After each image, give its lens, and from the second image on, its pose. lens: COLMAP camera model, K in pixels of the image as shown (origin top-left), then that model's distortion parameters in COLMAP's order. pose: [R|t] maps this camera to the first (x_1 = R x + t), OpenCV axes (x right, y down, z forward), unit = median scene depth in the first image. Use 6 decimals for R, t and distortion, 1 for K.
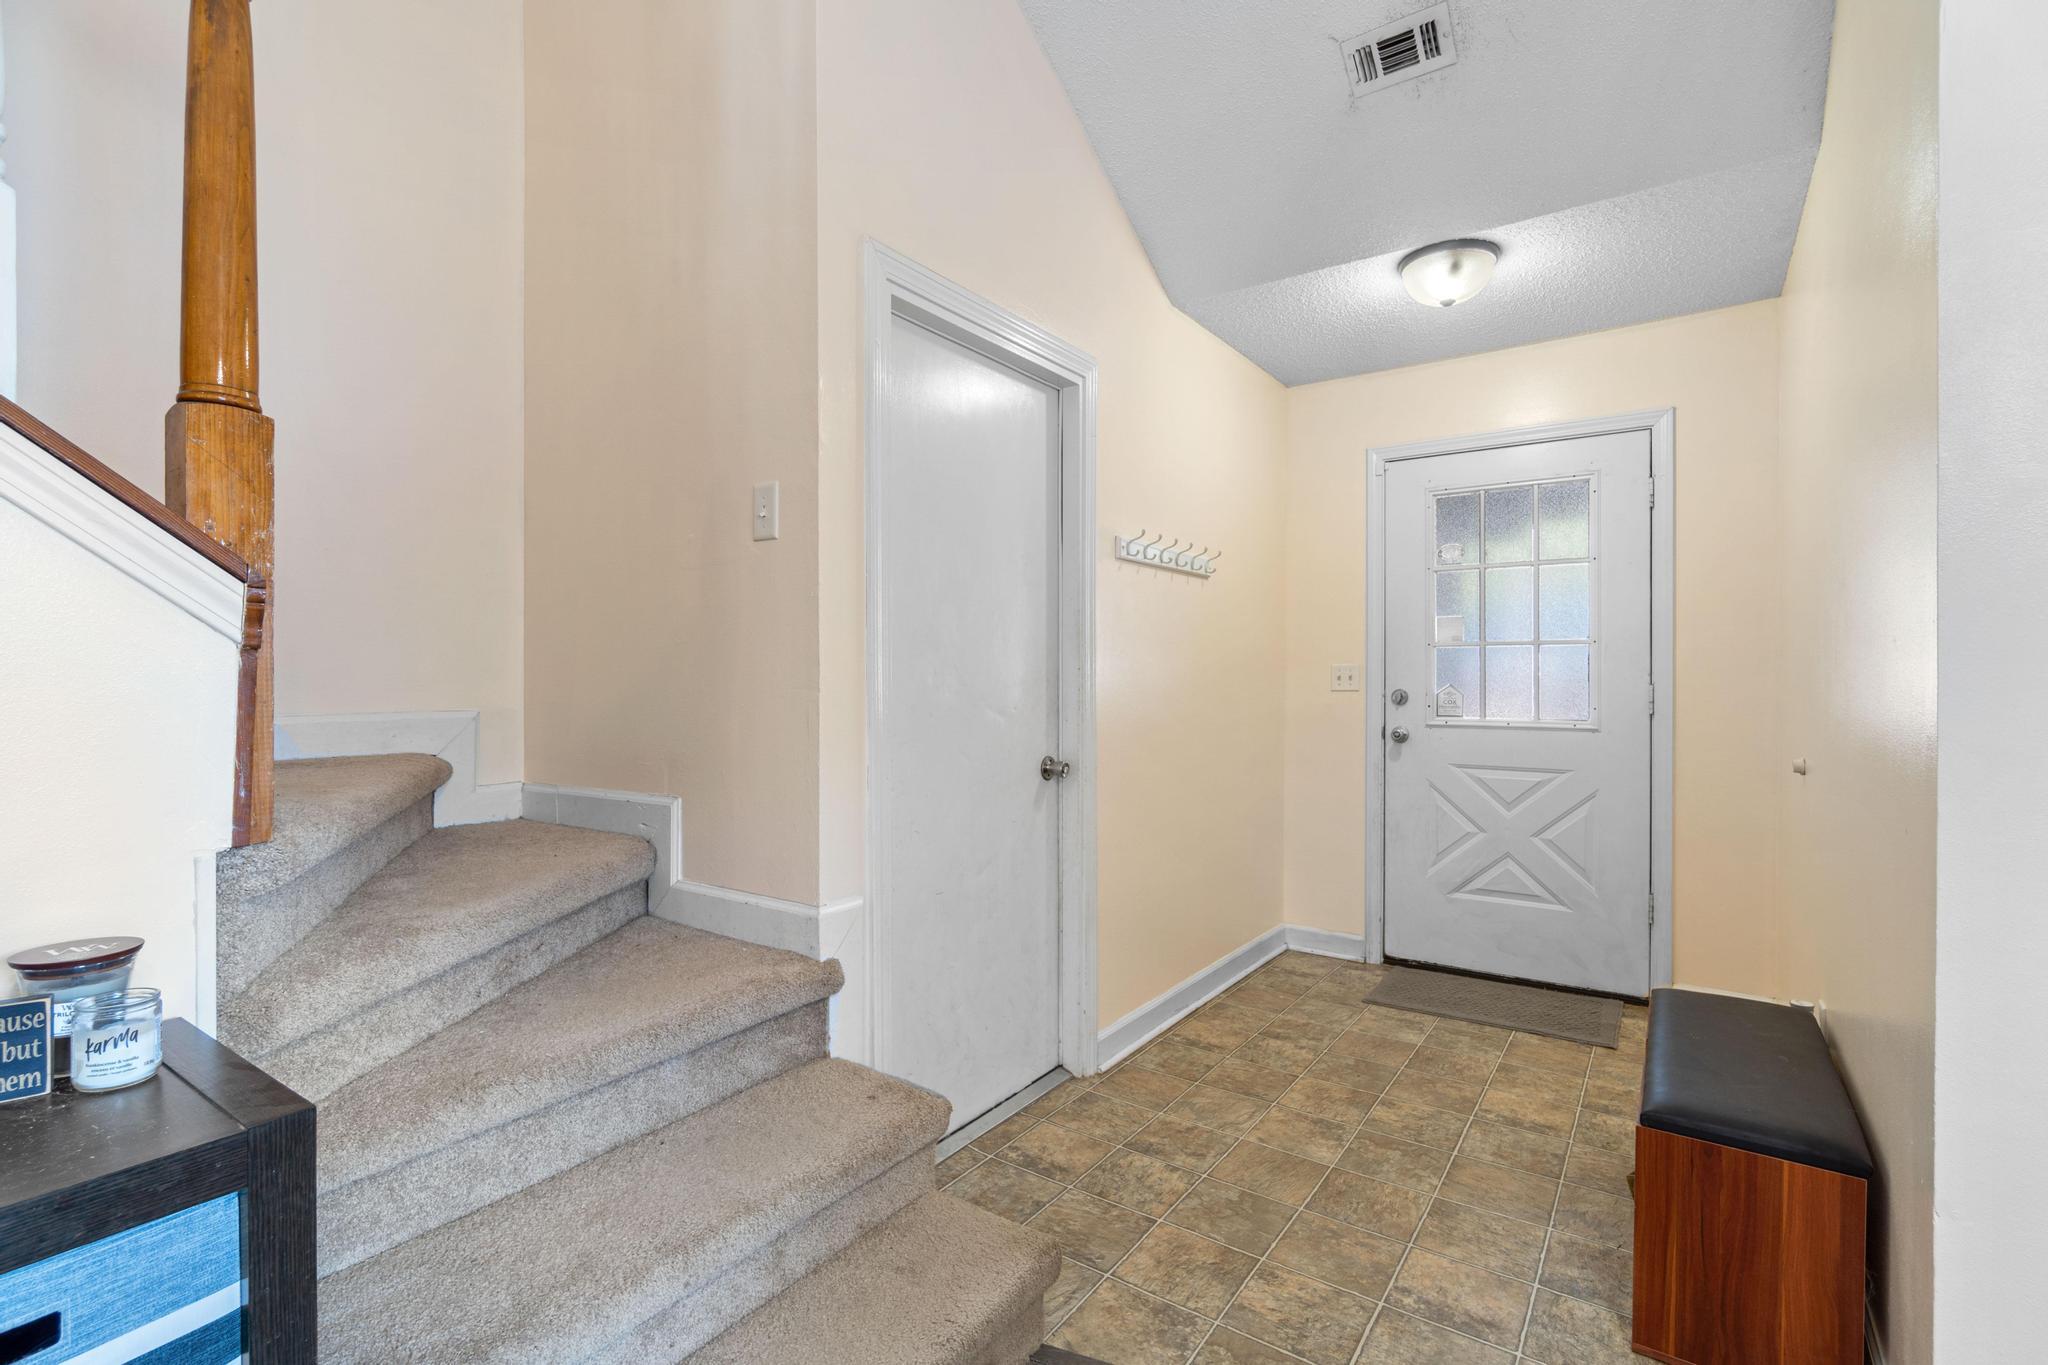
lens RADIAL K [[945.8, 0, 1021.6], [0, 945.8, 680.1], [0, 0, 1]] dist [-0.002452, 0.000158]
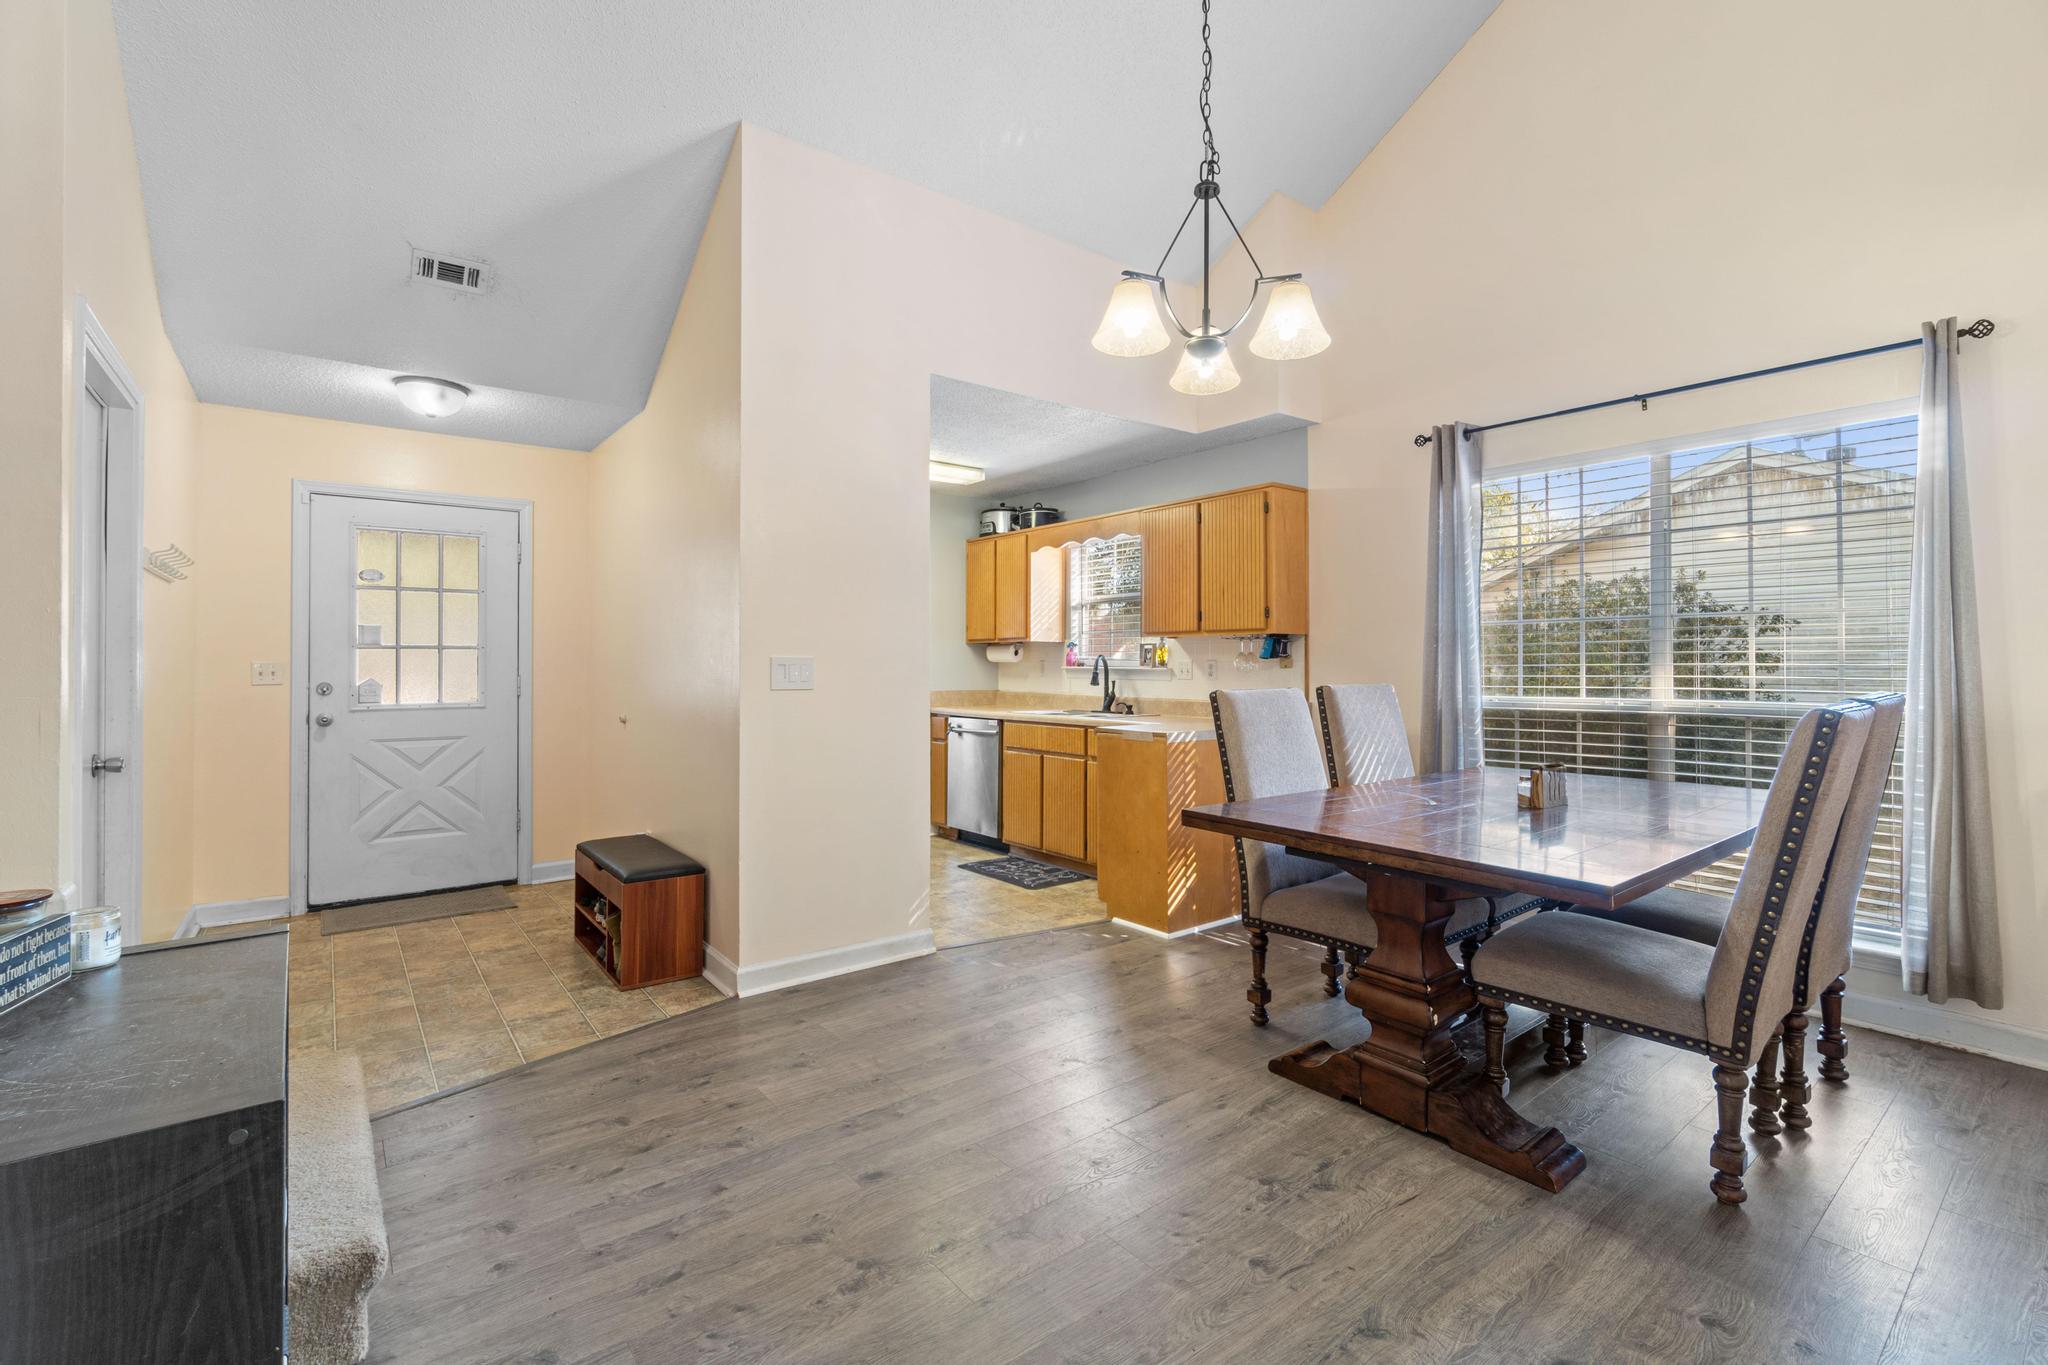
lens RADIAL K [[908.0, 0, 1022.3], [0, 908.0, 656.1], [0, 0, 1]] dist [-0.000323, -0.000266]
pose [[0.294300, 0.005359, 0.955698, -0.751366], [0.004491, 0.999965, -0.006990, -0.020296], [-0.955703, 0.006349, 0.294265, -0.337654]]
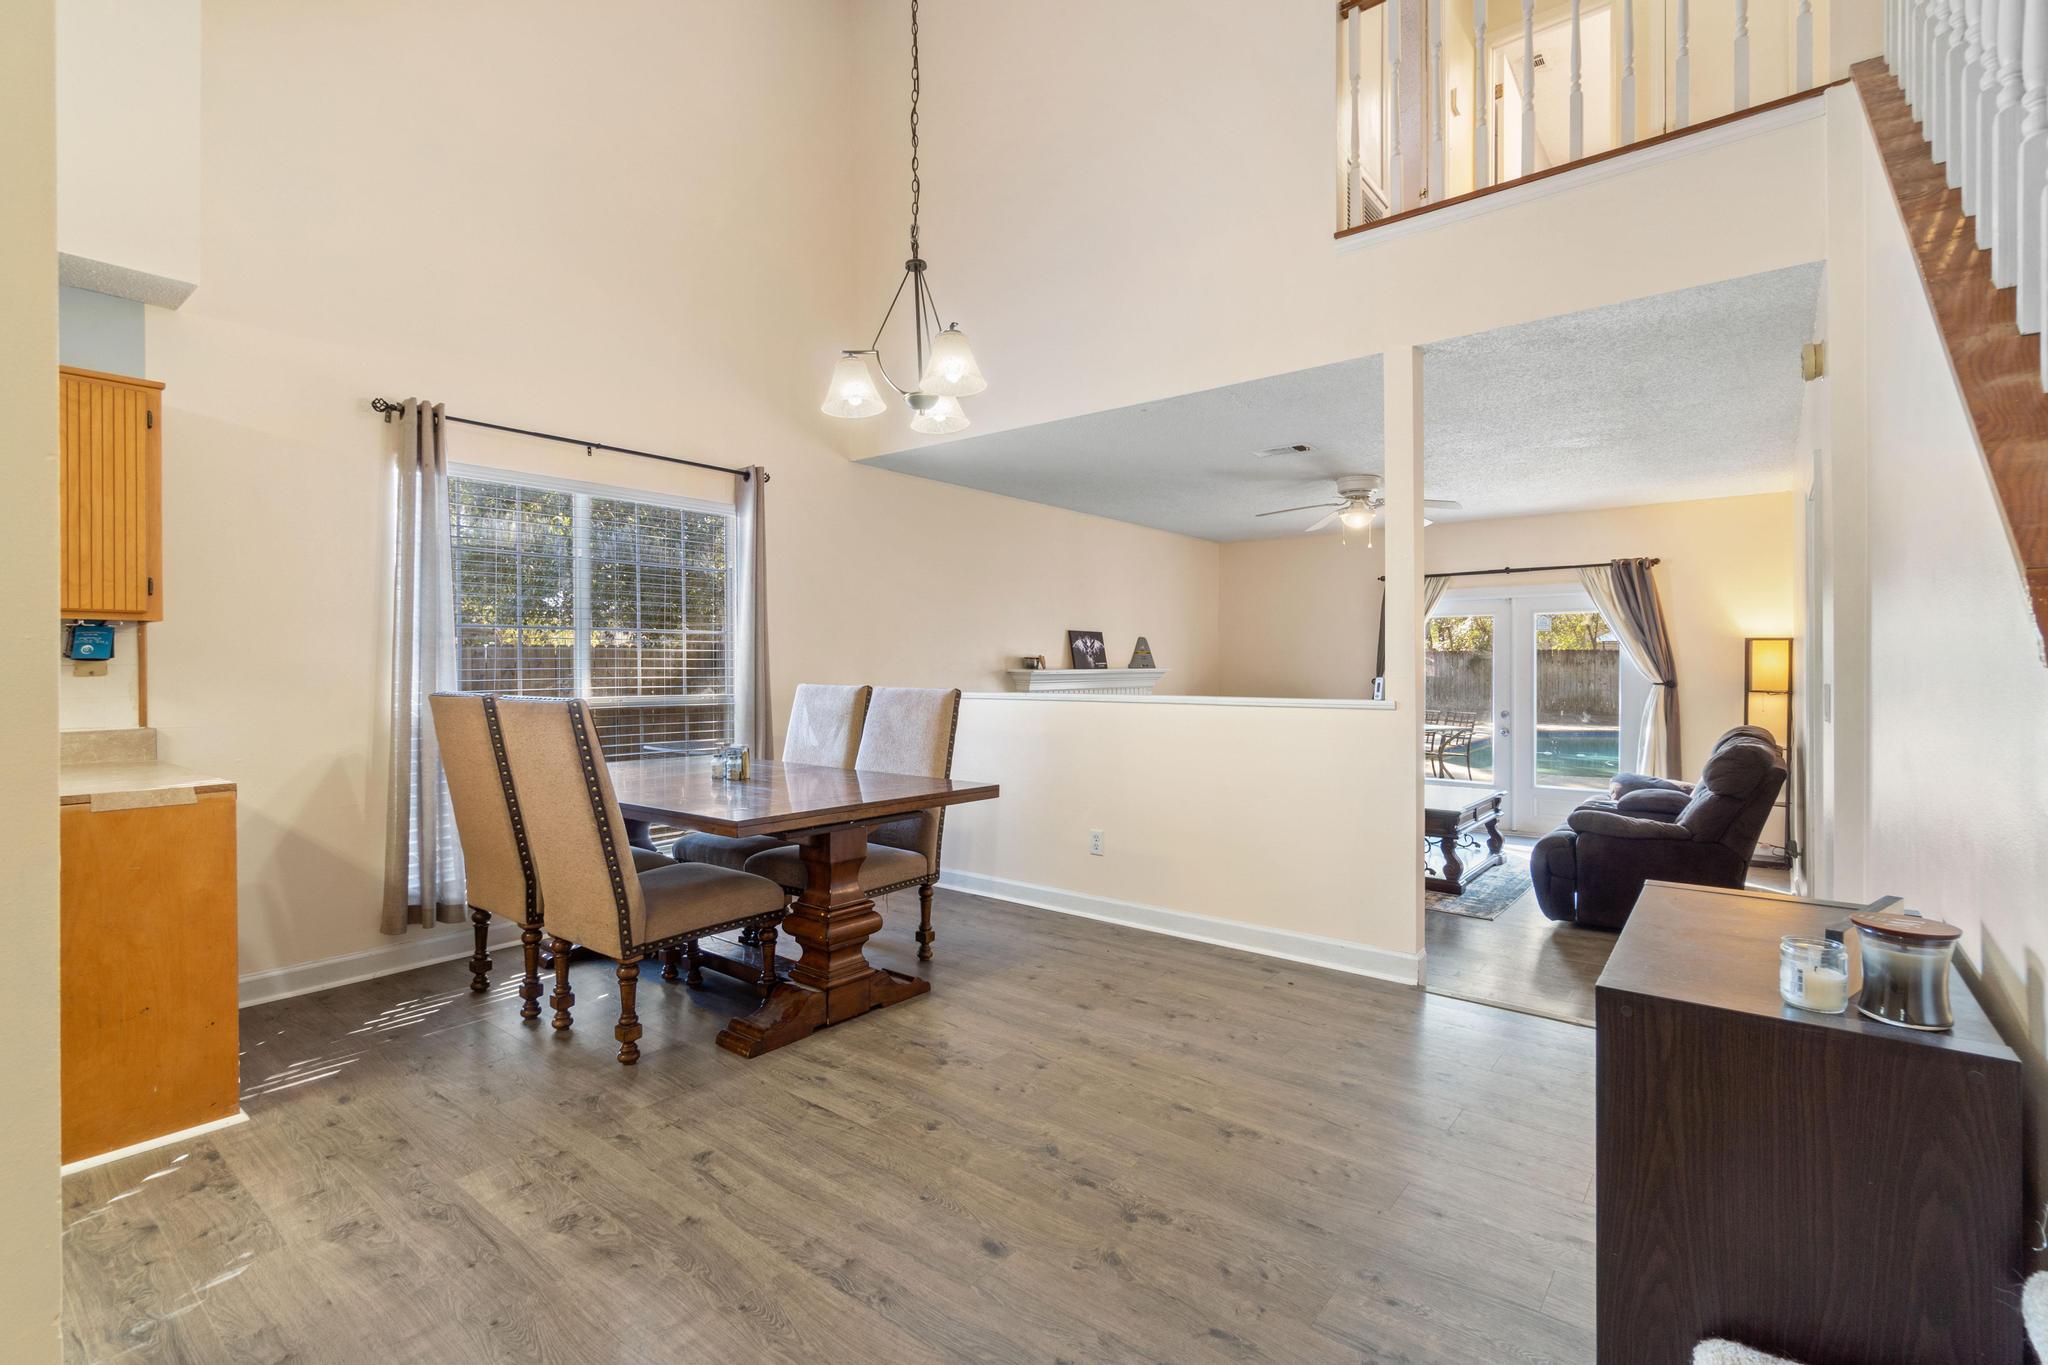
lens RADIAL K [[924.7, 0, 1031.0], [0, 924.7, 670.2], [0, 0, 1]] dist [-0.006166, -0.000549]
pose [[-0.998052, 0.000398, 0.062390, 0.014033], [0.000773, 0.999982, 0.005980, -0.019204], [-0.062386, 0.006016, -0.998034, 0.914698]]
